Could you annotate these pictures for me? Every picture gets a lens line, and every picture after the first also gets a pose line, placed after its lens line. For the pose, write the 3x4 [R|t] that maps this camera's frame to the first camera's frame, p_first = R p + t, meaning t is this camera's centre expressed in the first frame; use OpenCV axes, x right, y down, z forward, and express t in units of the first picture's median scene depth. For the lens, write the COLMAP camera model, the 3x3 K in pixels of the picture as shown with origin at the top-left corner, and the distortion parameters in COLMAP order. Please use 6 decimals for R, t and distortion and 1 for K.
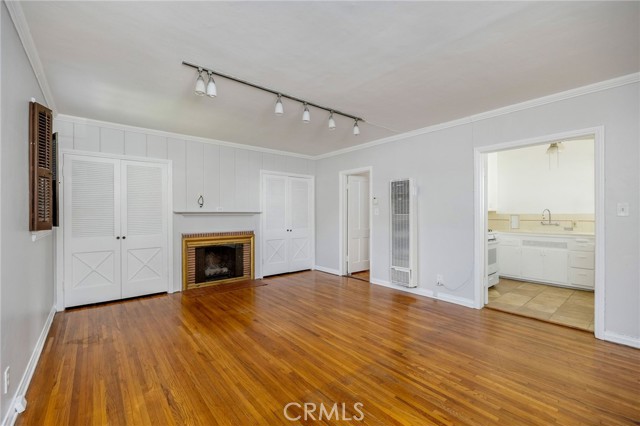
lens RADIAL K [[284.8, 0, 316.0], [0, 284.8, 211.5], [0, 0, 1]] dist [-0.011235, -0.000617]
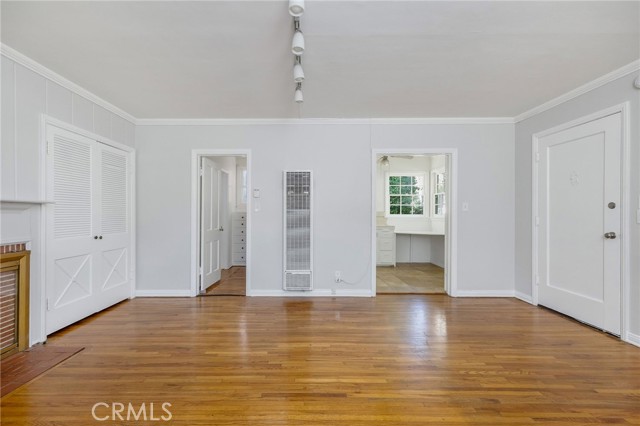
lens RADIAL K [[273.2, 0, 308.2], [0, 273.2, 213.2], [0, 0, 1]] dist [0.008165, -0.000684]
pose [[0.623506, 0.006665, 0.781791, -0.370473], [-0.006539, 0.999973, -0.003310, 0.025028], [-0.781792, -0.003049, 0.623532, 0.485022]]
